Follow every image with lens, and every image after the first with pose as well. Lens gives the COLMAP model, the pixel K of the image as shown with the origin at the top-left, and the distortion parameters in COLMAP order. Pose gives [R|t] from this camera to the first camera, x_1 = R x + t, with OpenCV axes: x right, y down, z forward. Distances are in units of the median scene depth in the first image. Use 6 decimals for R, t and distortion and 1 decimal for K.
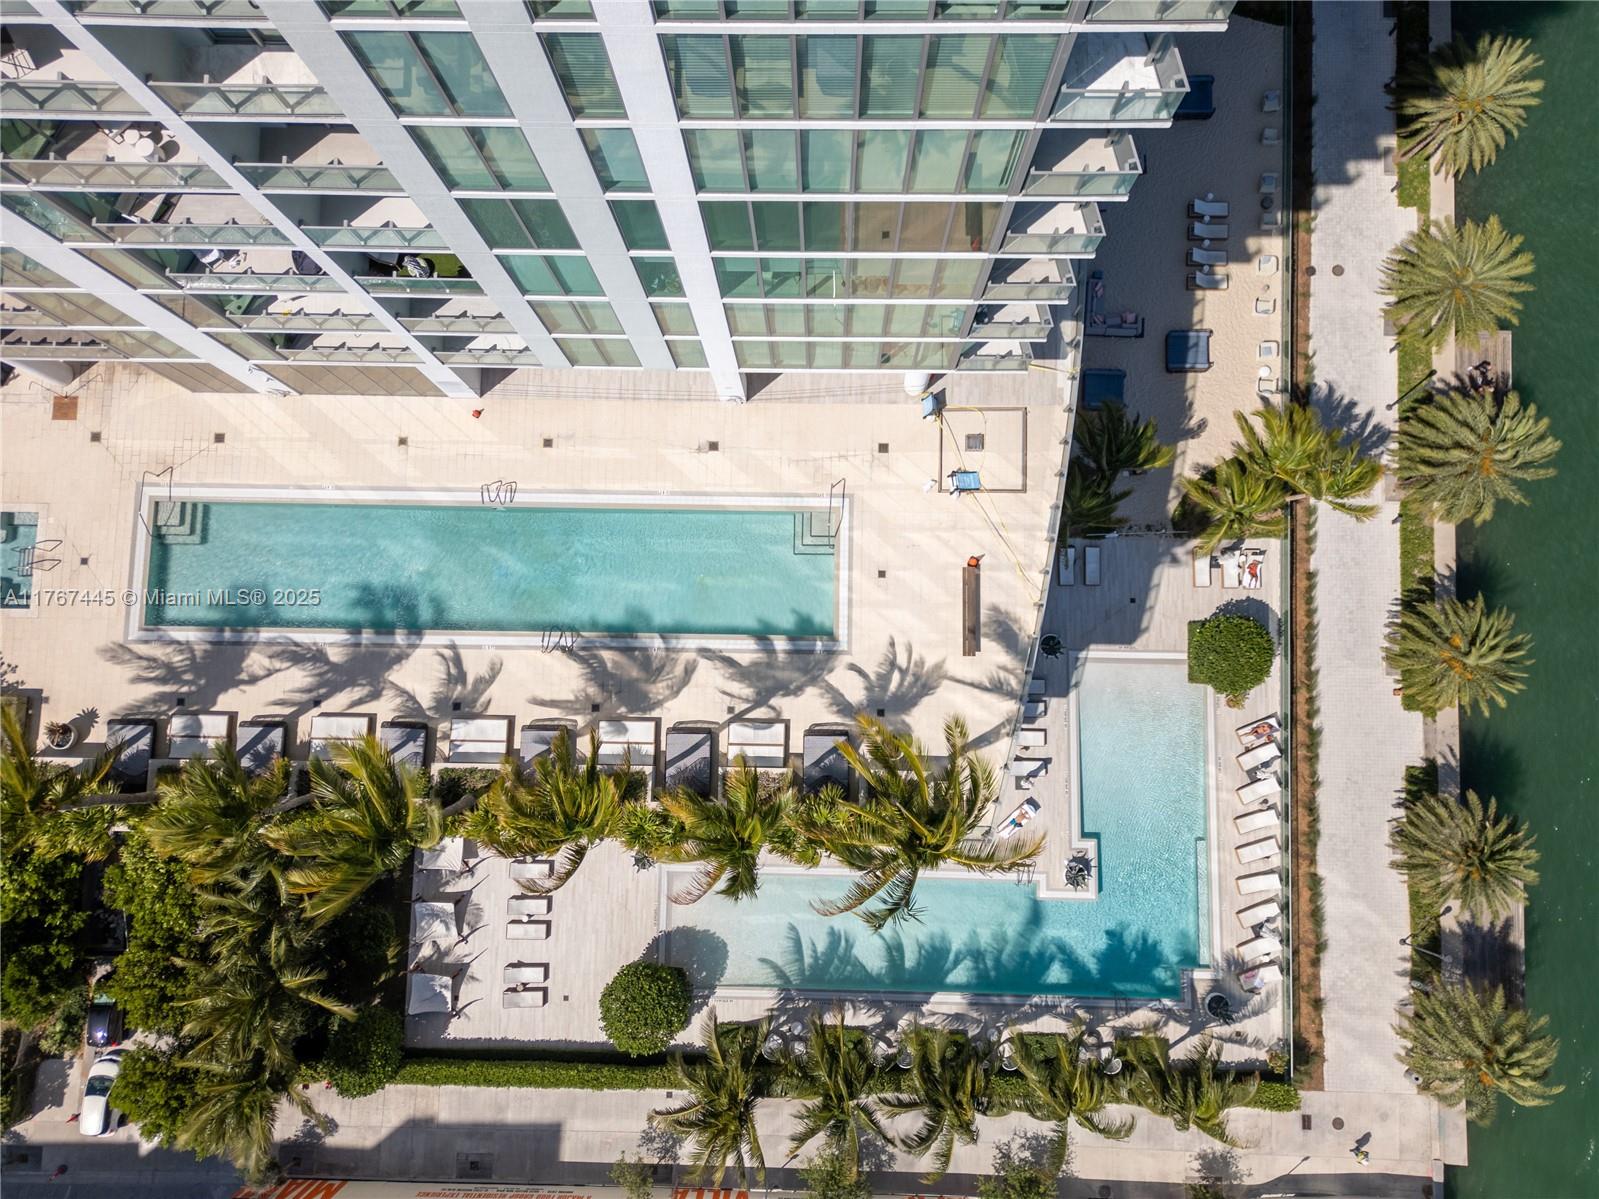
lens RADIAL K [[1134.8, 0, 799.5], [0, 1134.8, 599.5], [0, 0, 1]] dist [0.082989, -0.091300]
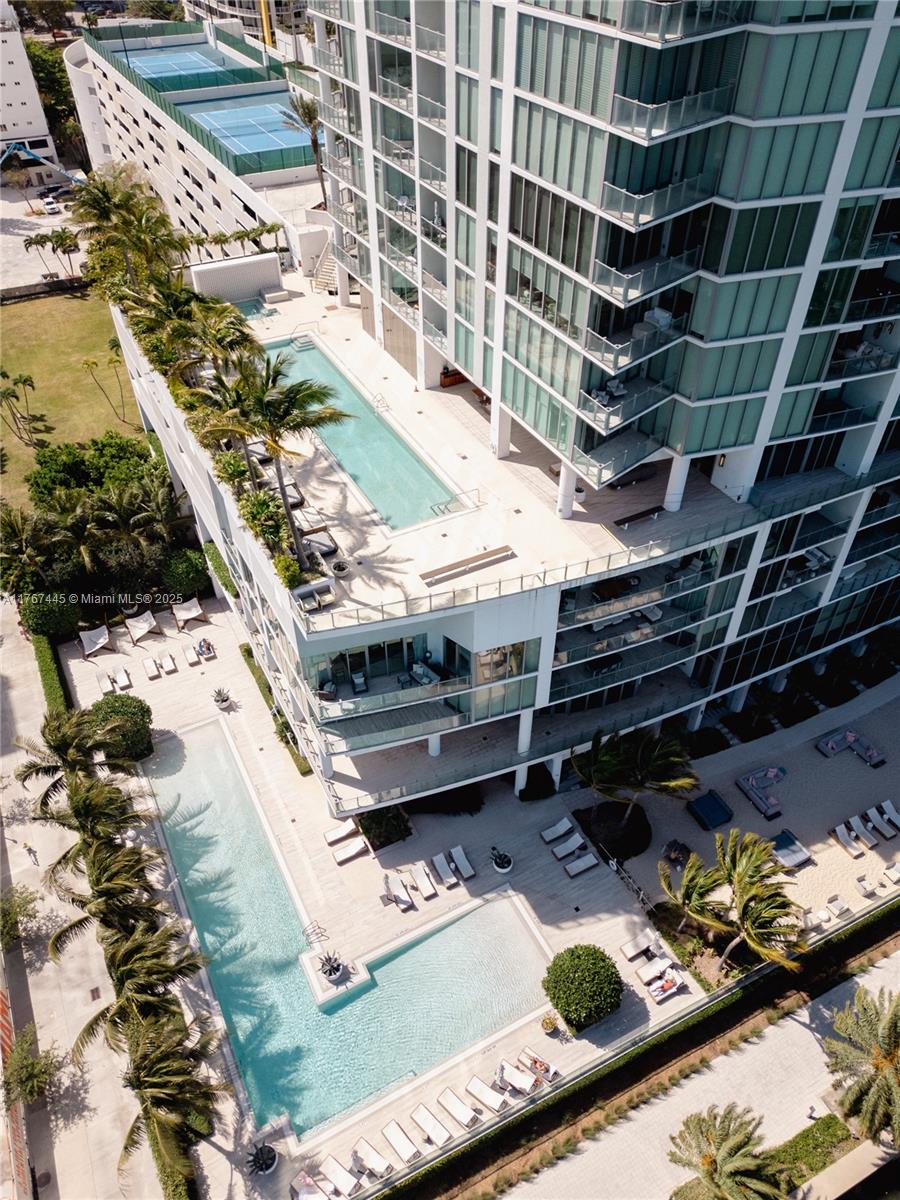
lens RADIAL K [[851.6, 0, 448.6], [0, 851.6, 602.3], [0, 0, 1]] dist [0.082989, -0.091300]
pose [[0.483442, 0.602542, -0.635002, 0.602368], [-0.870810, 0.405029, -0.278644, 0.230173], [0.089299, 0.687674, 0.720507, 0.177990]]
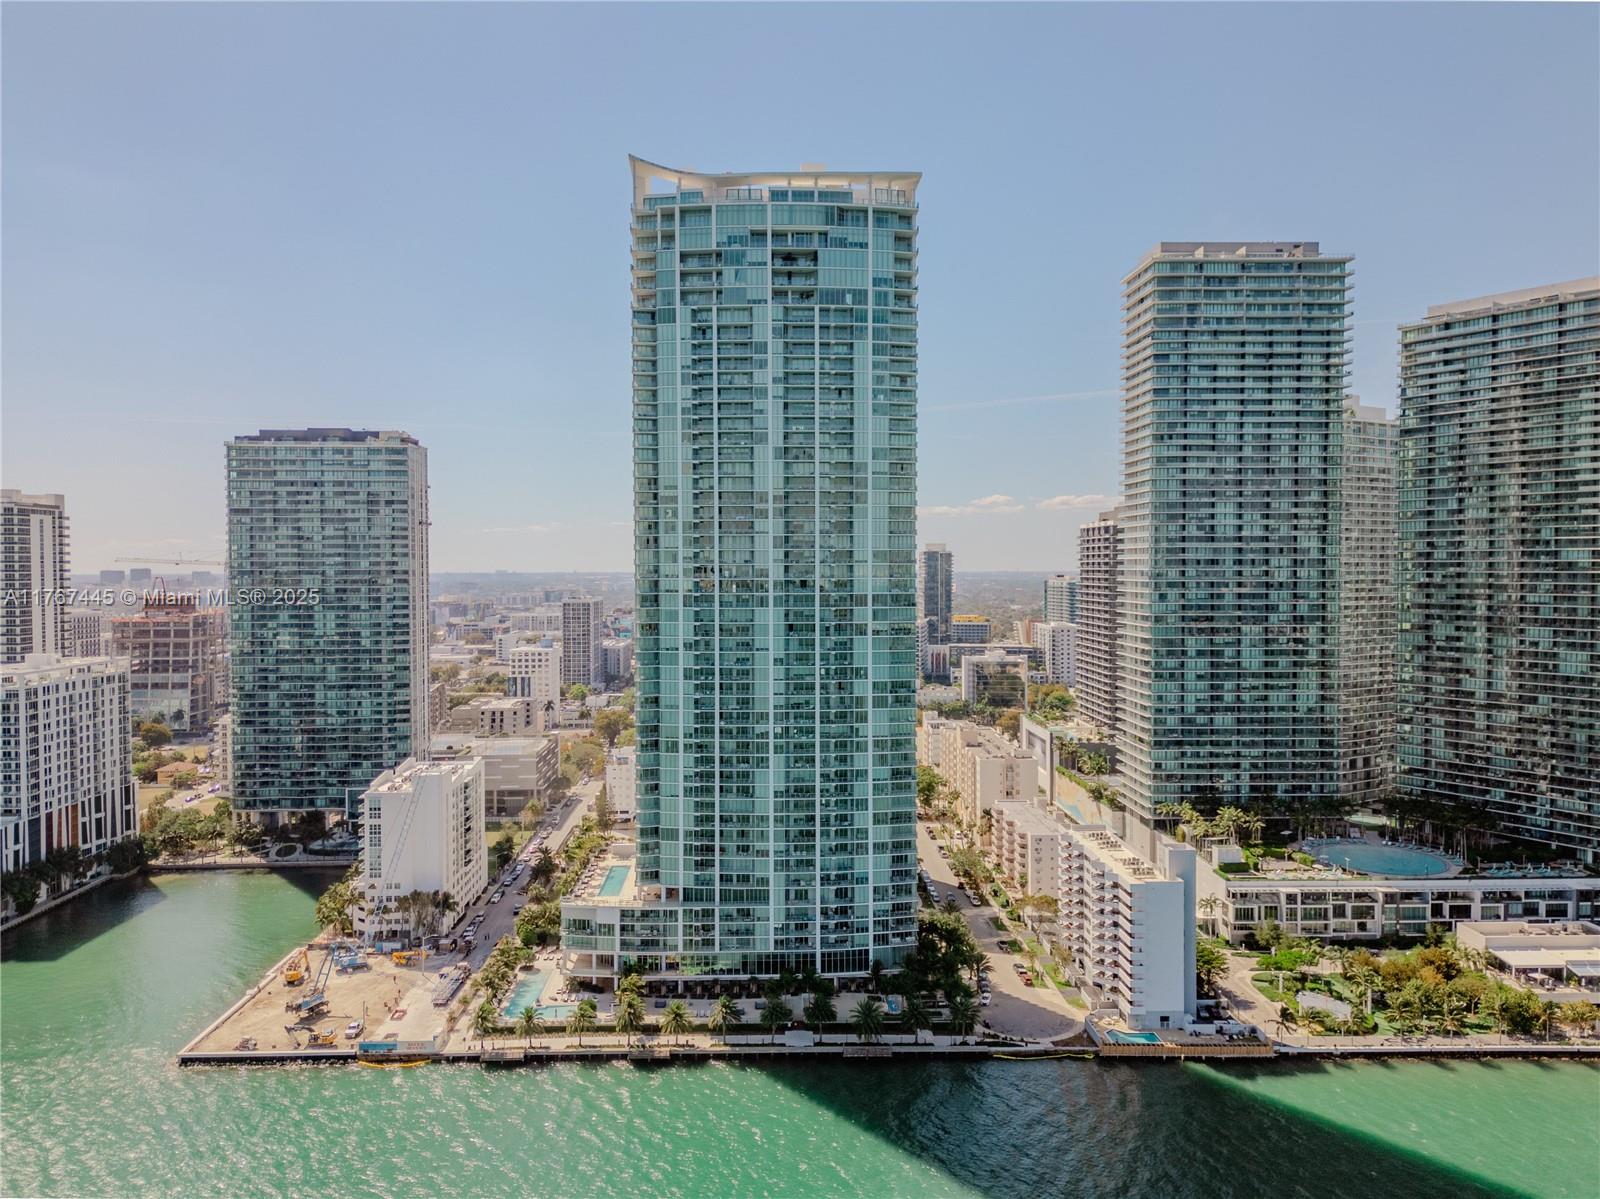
lens RADIAL K [[1135.5, 0, 800.0], [0, 1135.5, 599.5], [0, 0, 1]] dist [0.082989, -0.091300]
pose [[0.057590, 0.053563, -0.996902, 4.191207], [-0.991717, 0.117904, -0.050956, -0.619598], [0.114809, 0.991579, 0.059910, -0.545619]]
